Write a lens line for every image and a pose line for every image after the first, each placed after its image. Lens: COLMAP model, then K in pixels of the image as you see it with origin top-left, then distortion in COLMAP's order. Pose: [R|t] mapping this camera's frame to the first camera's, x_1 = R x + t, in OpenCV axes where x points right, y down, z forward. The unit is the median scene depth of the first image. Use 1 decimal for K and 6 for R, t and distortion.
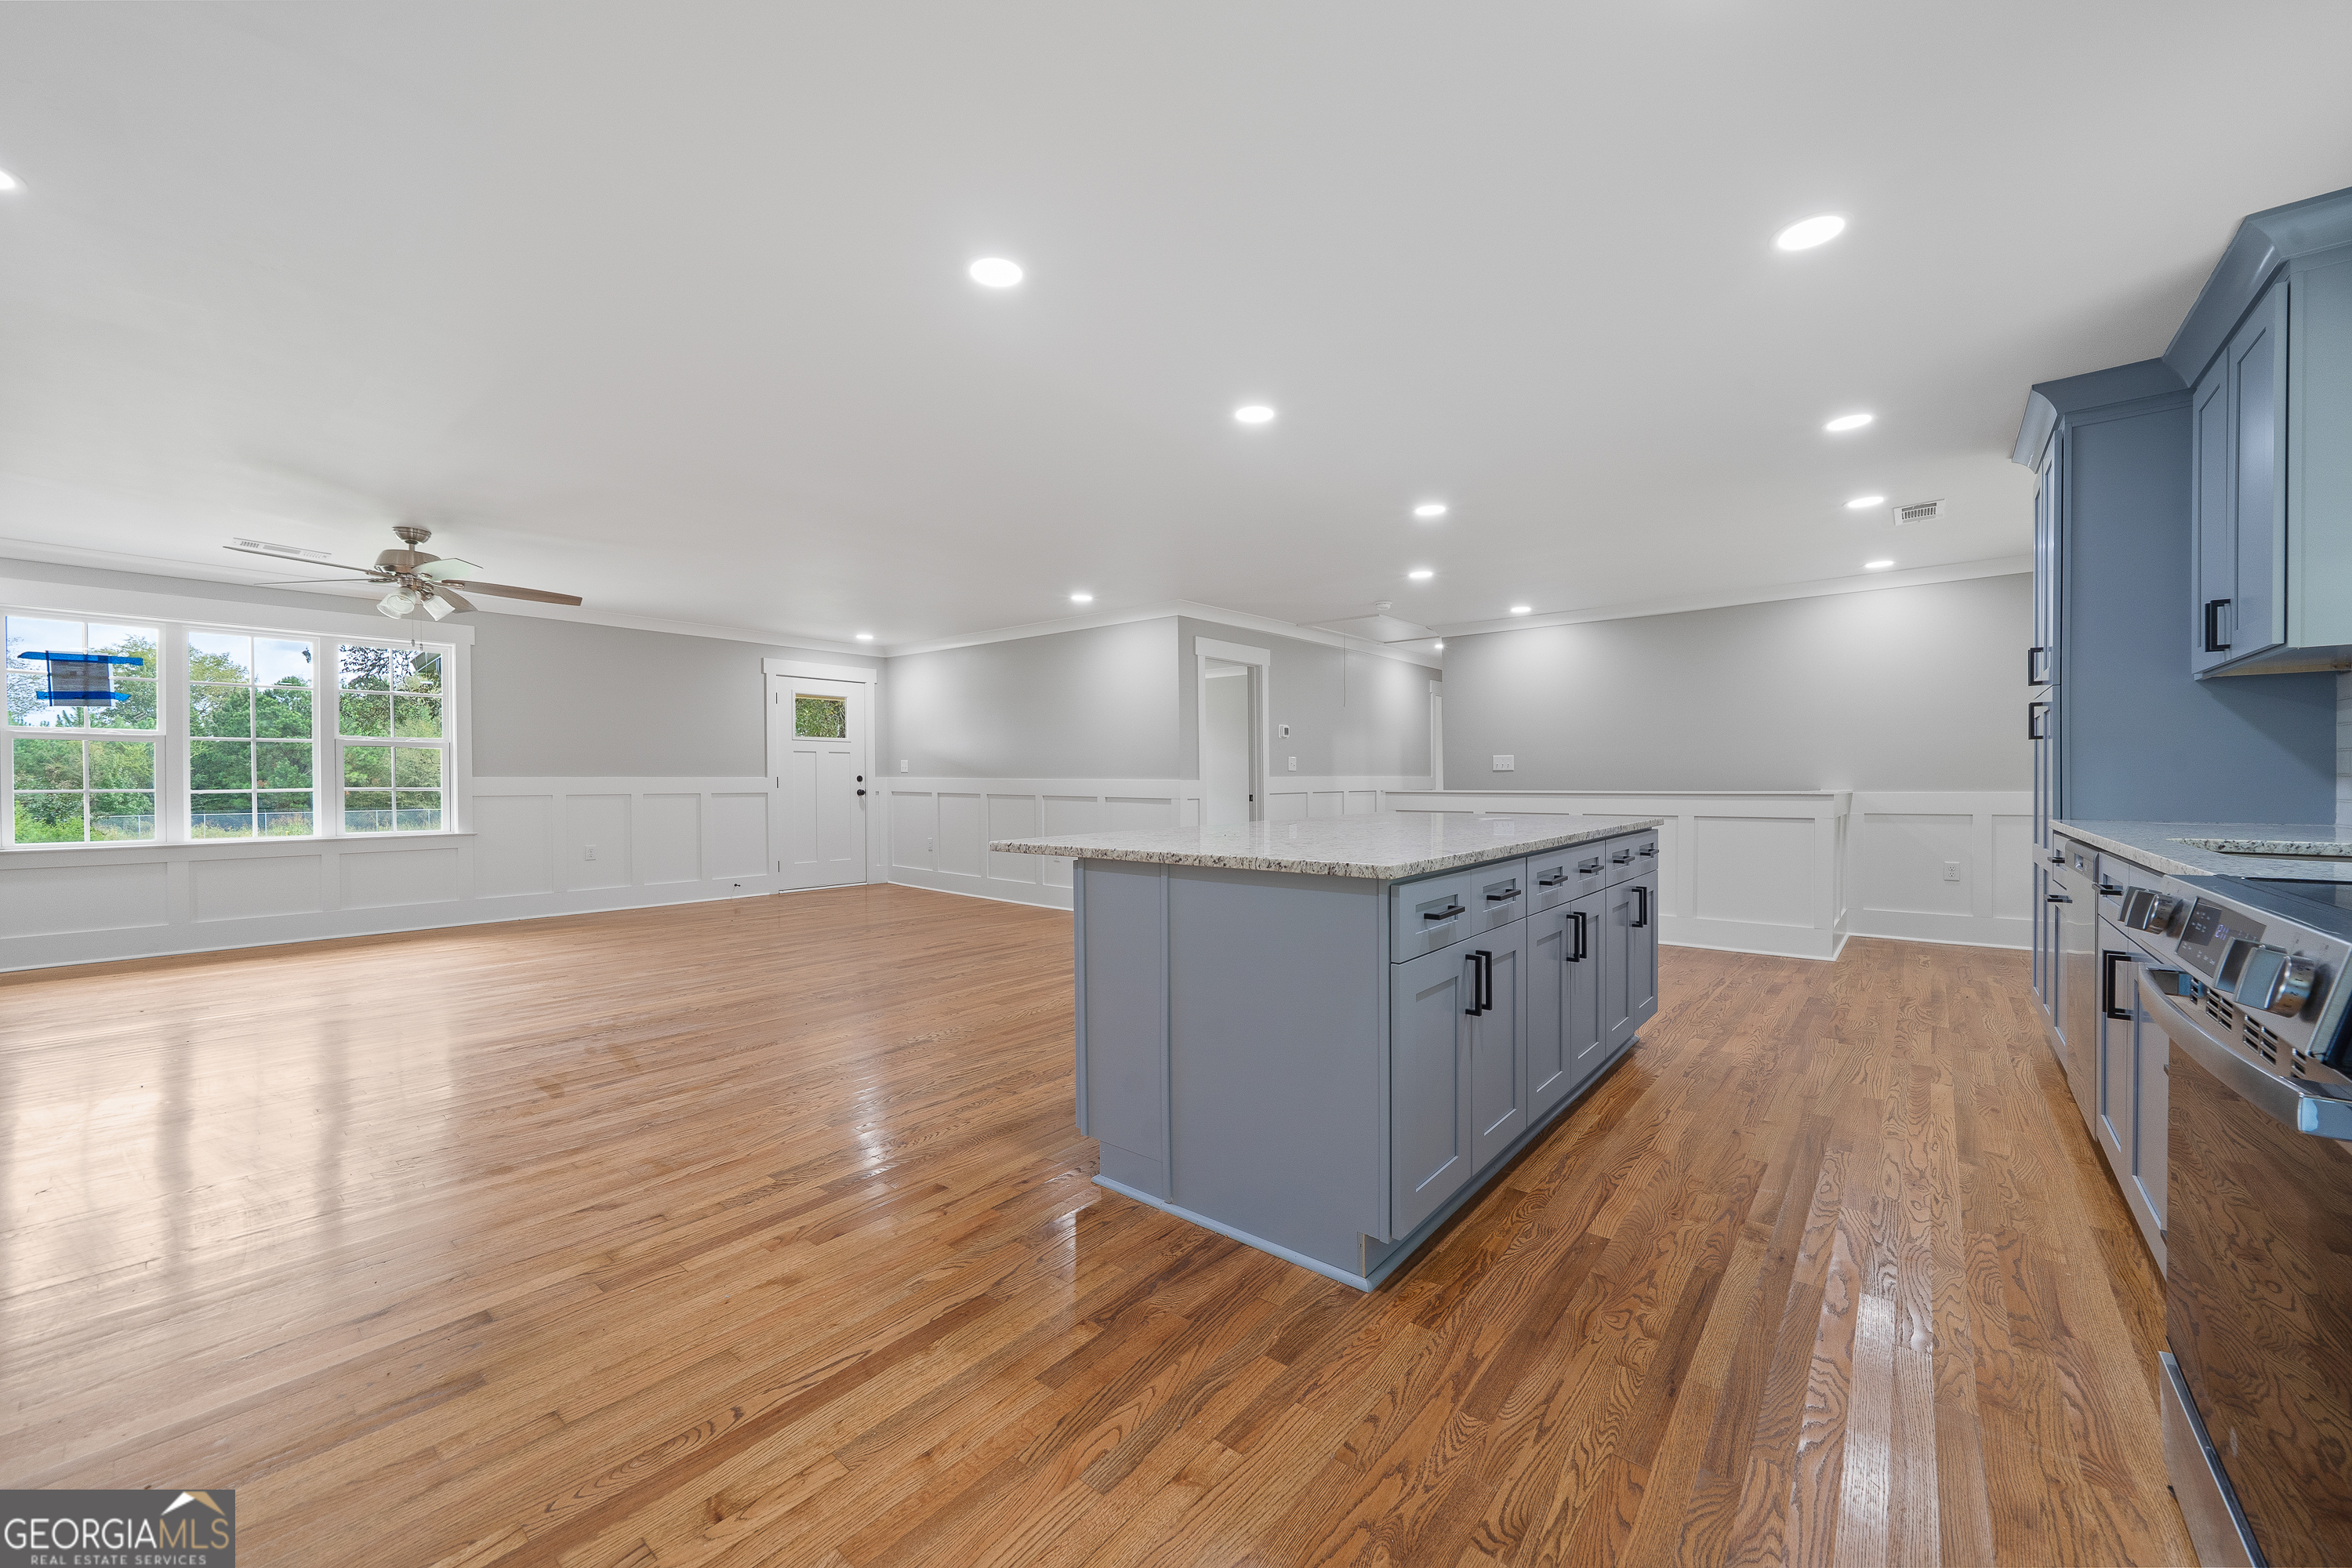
lens RADIAL K [[883.0, 0, 1182.1], [0, 883.0, 790.1], [0, 0, 1]] dist [0.001093, 0.000040]
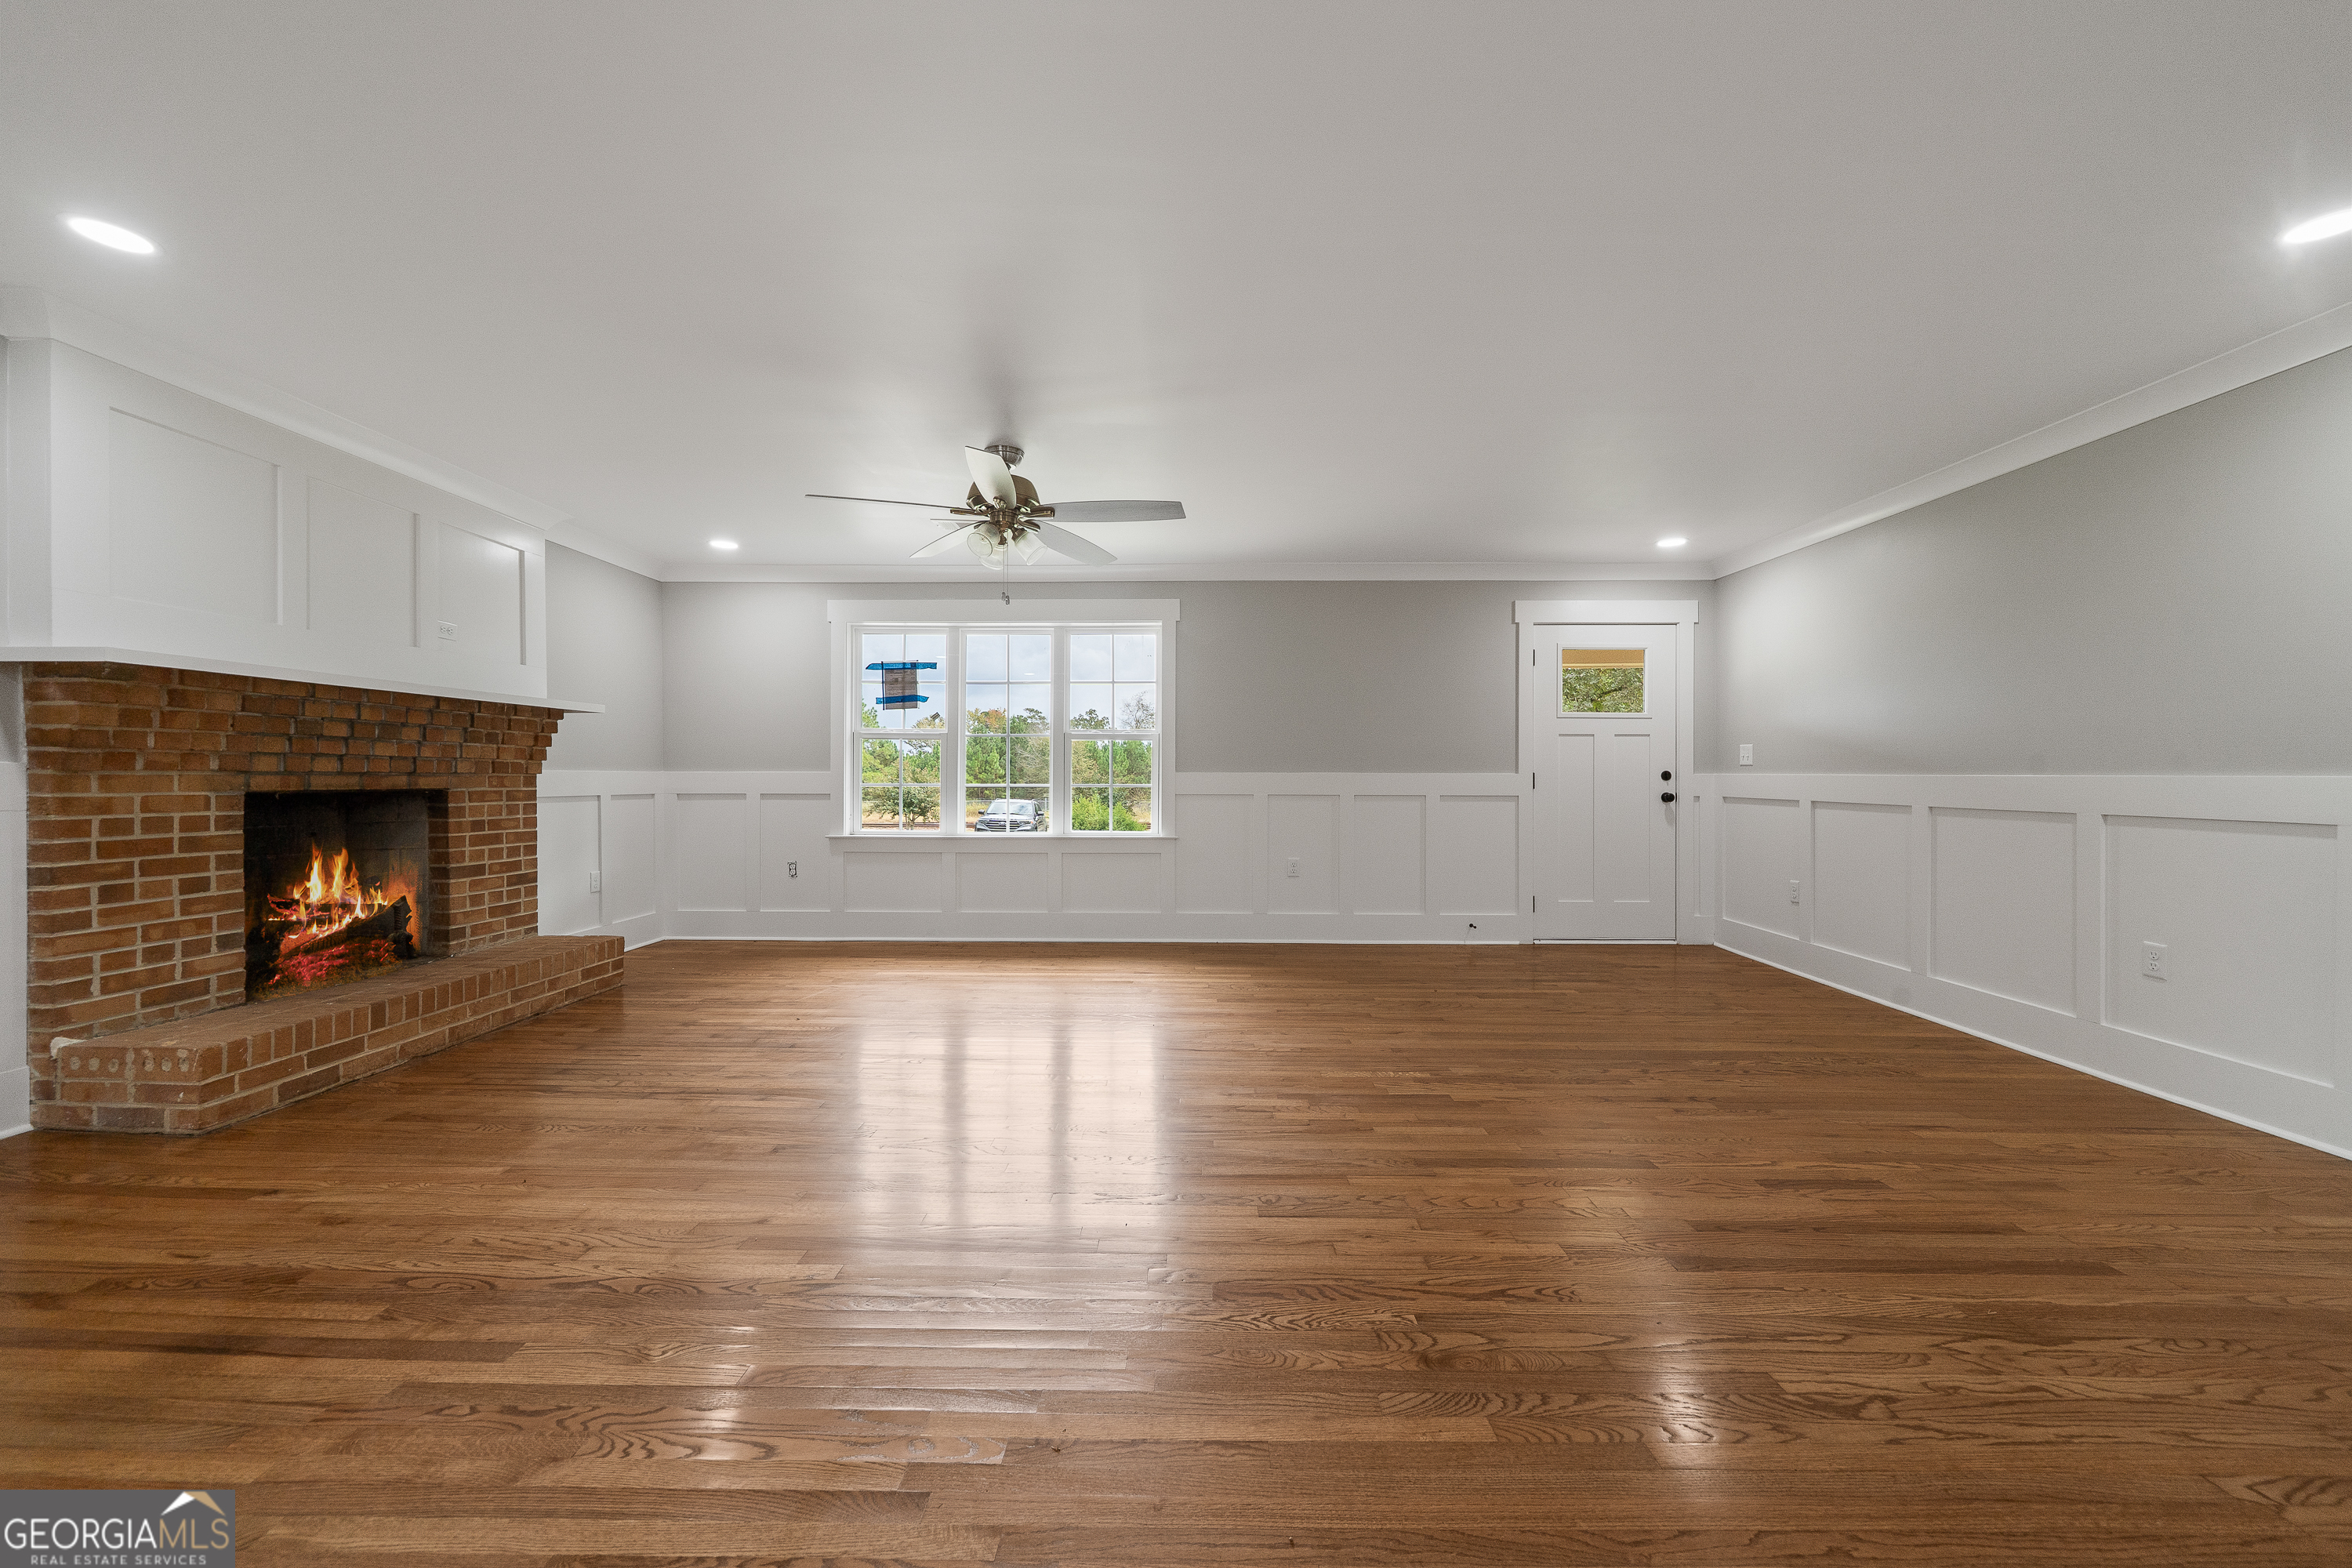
lens RADIAL K [[883.0, 0, 1179.8], [0, 883.0, 787.8], [0, 0, 1]] dist [0.001093, 0.000040]
pose [[0.626483, 0.010060, -0.779370, -0.098428], [-0.011857, 0.999924, 0.003375, -0.002542], [0.779345, 0.007126, 0.626554, 0.364123]]
